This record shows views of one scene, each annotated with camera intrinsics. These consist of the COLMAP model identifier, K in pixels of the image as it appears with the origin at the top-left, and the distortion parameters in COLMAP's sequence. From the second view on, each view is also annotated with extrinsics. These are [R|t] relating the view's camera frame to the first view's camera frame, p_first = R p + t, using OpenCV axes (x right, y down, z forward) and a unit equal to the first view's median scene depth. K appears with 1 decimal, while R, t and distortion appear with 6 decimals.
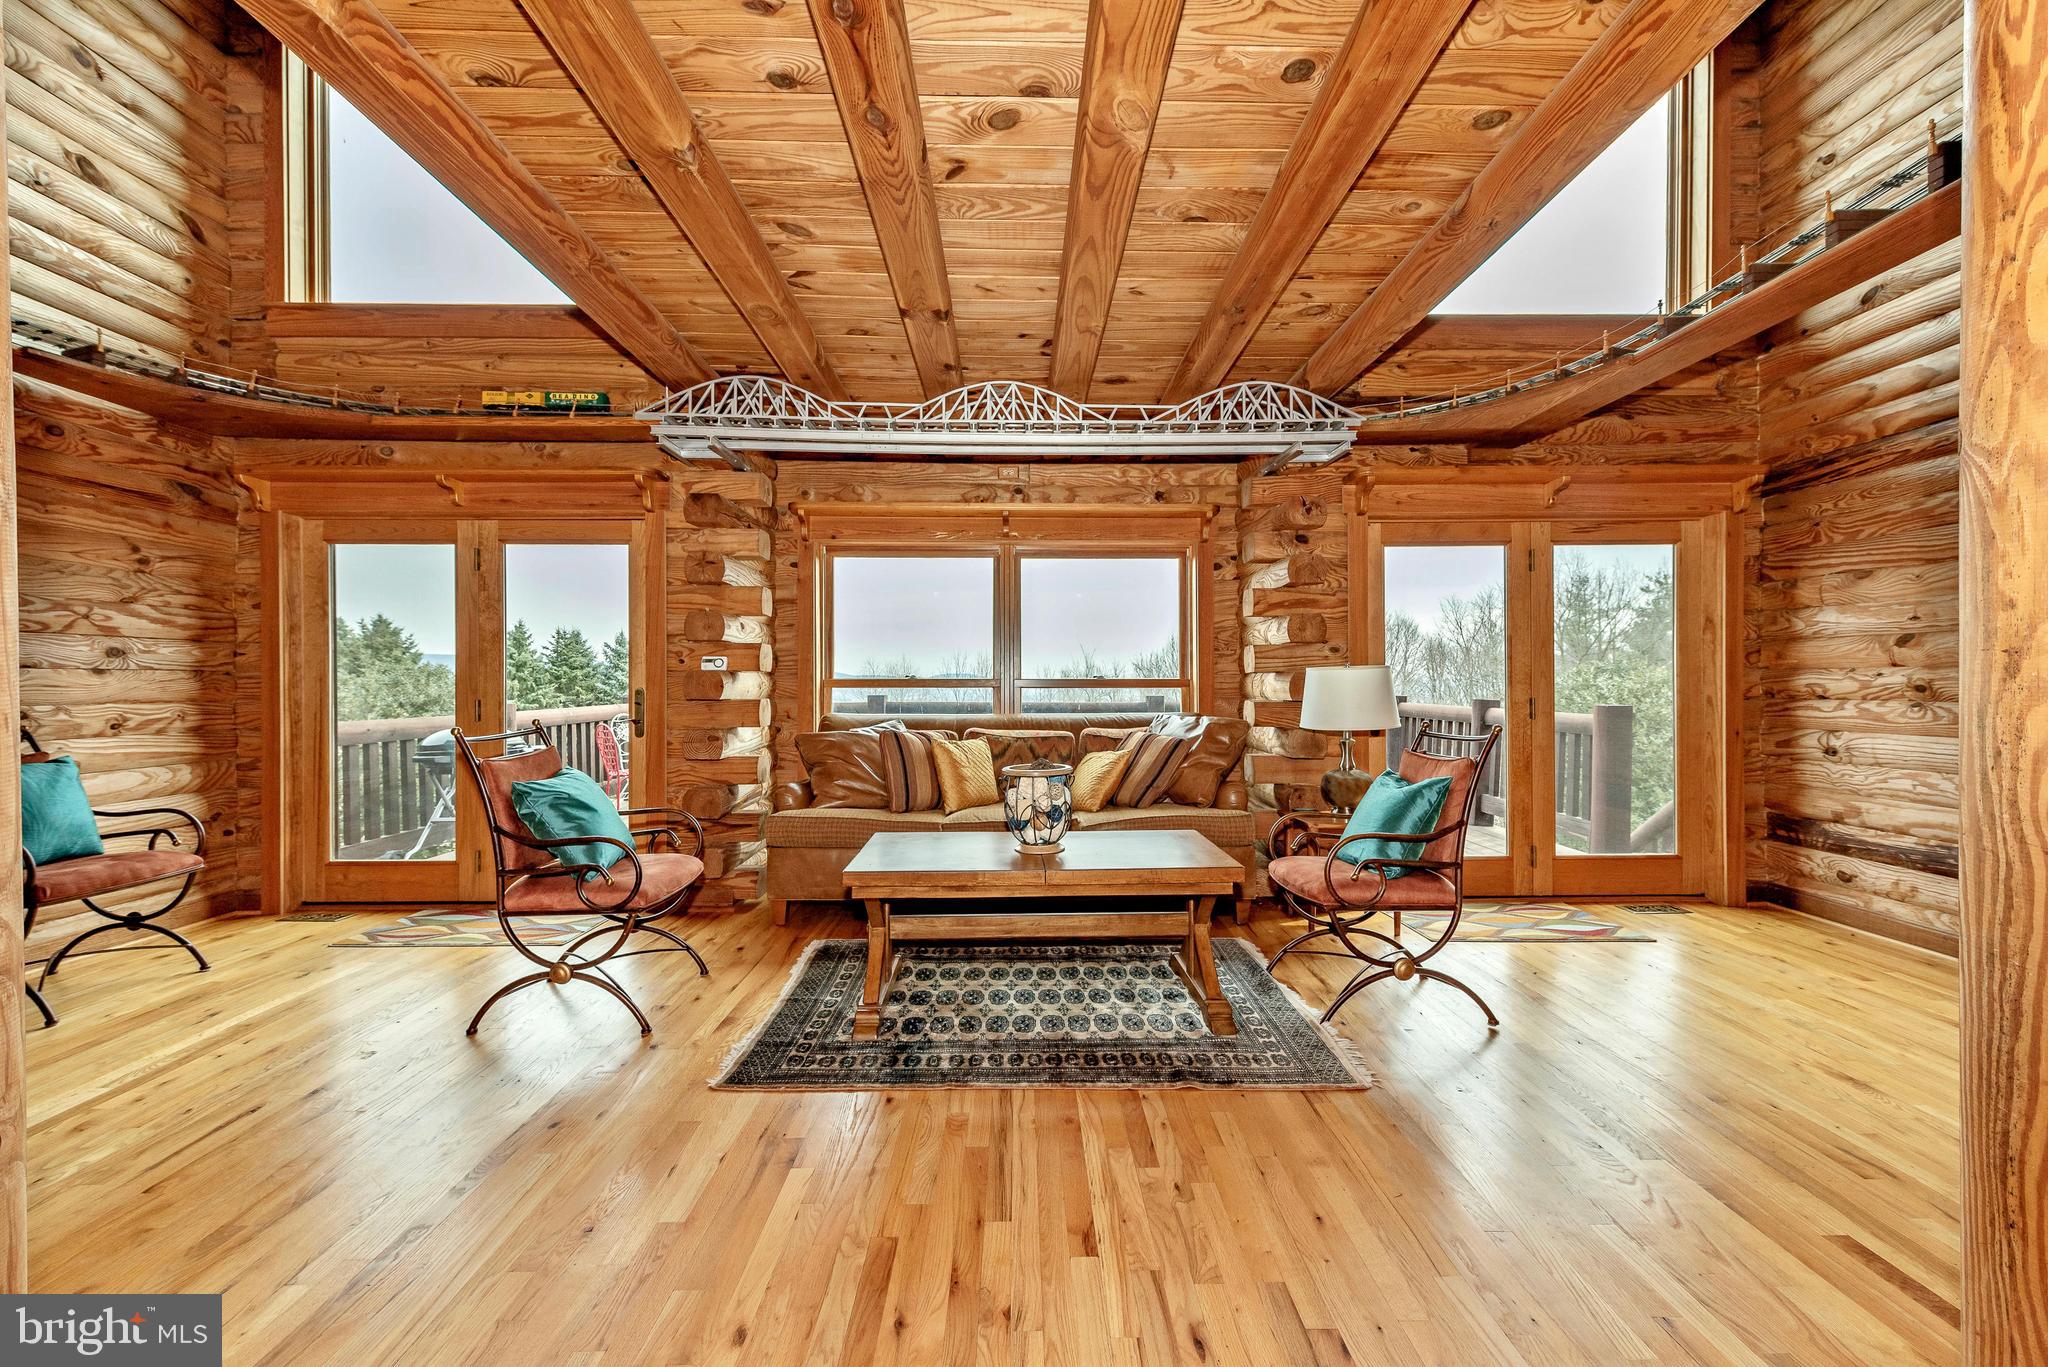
lens RADIAL K [[808.3, 0, 1024.9], [0, 808.3, 682.0], [0, 0, 1]] dist [0.009586, 0.000102]
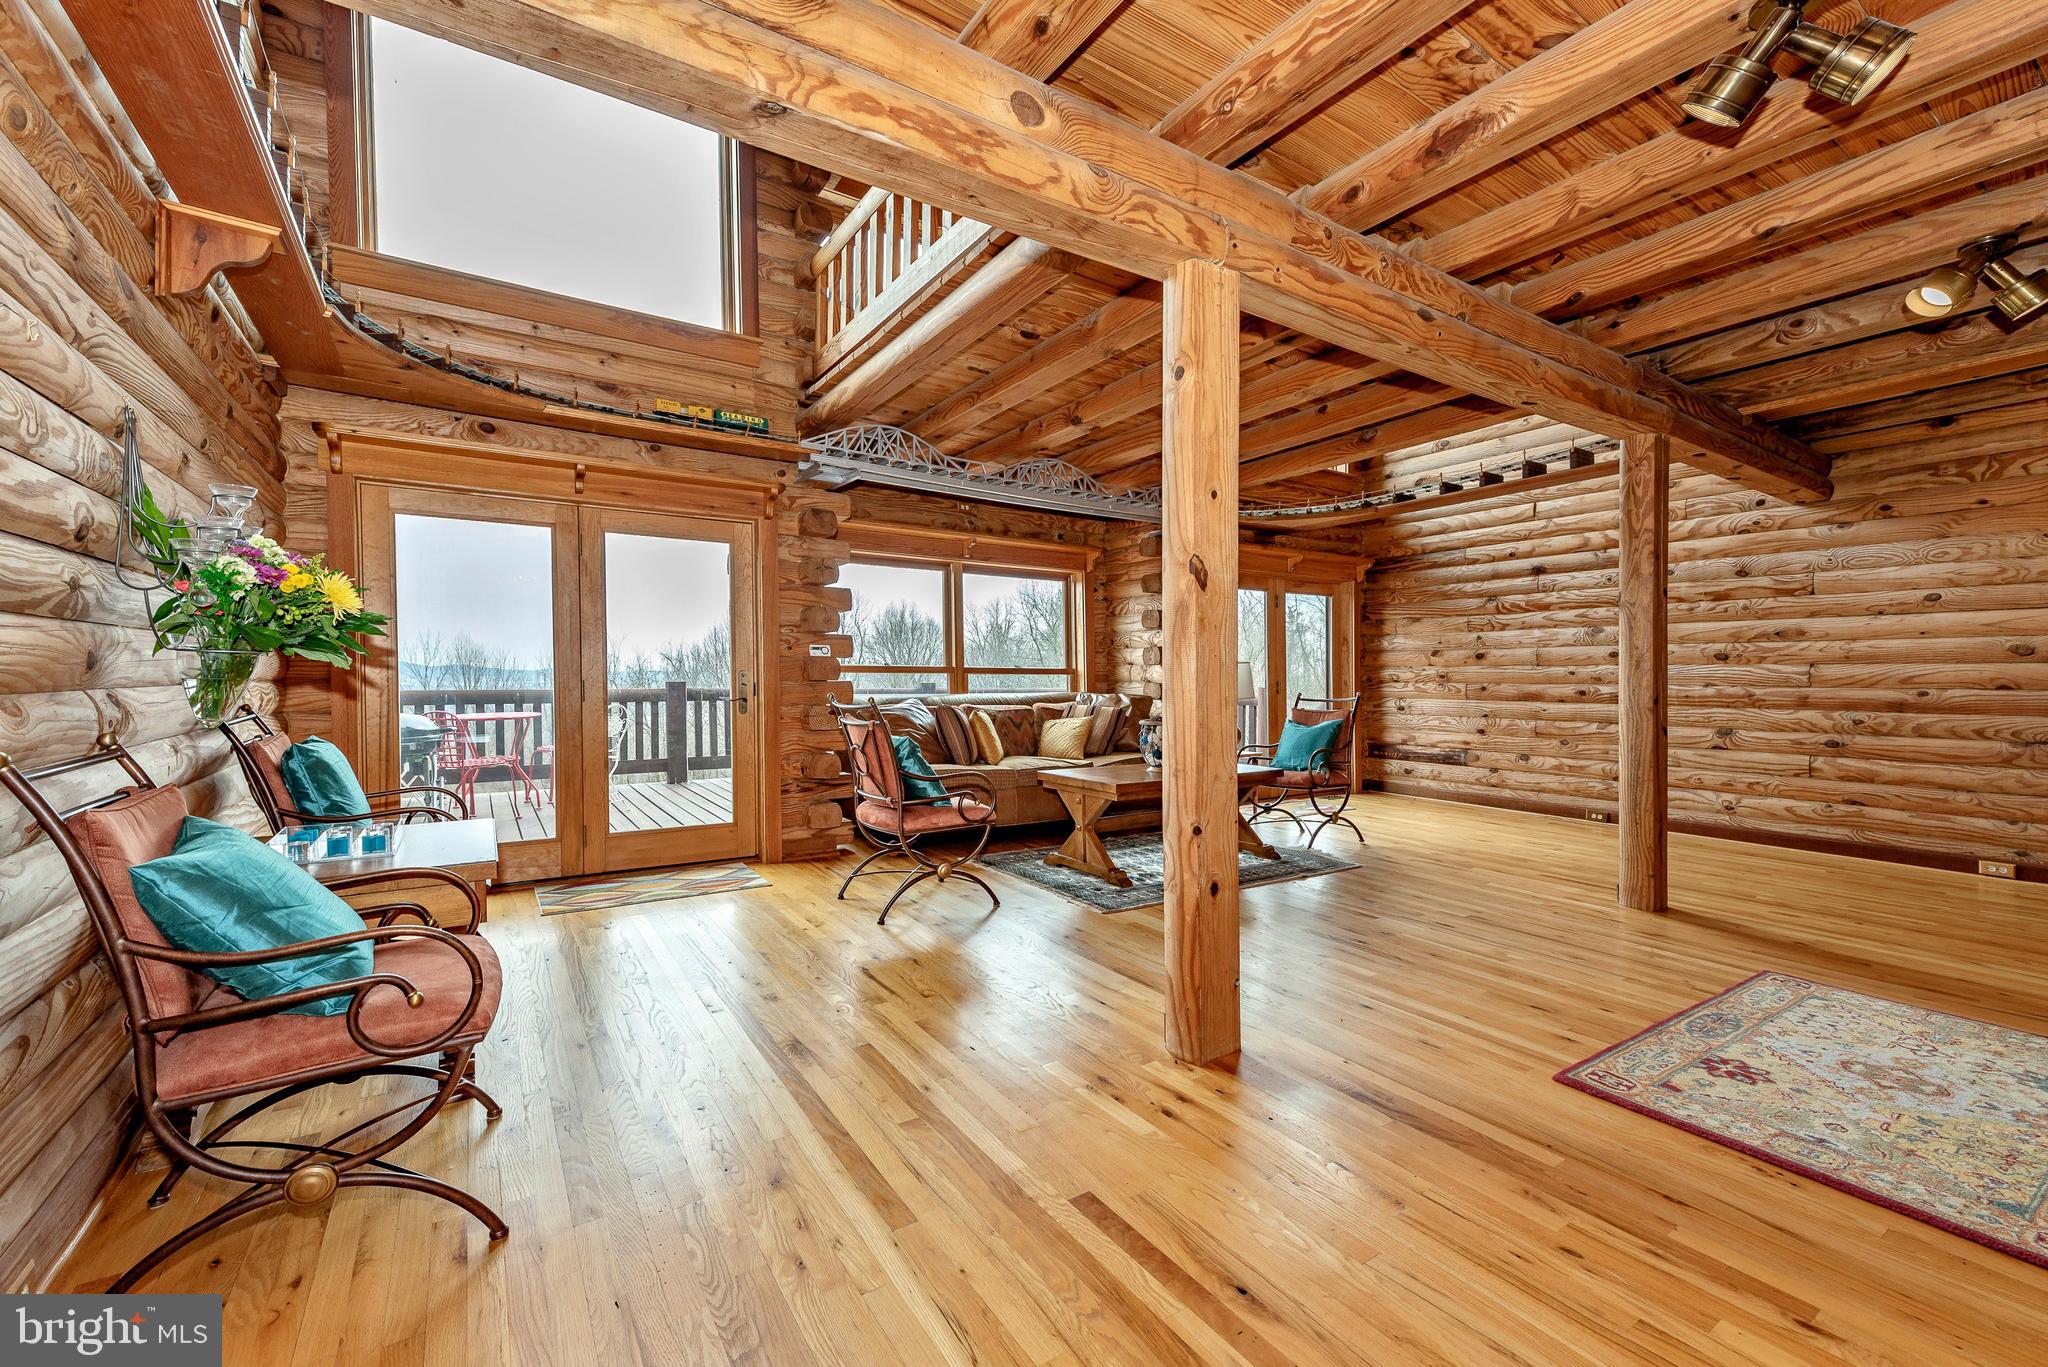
lens RADIAL K [[808.3, 0, 963.0], [0, 808.3, 679.4], [0, 0, 1]] dist [0.009586, 0.000102]
pose [[0.867762, 0.005567, 0.496948, -0.874483], [-0.007011, 0.999975, 0.001040, 0.018952], [-0.496930, -0.004387, 0.867780, -0.166954]]
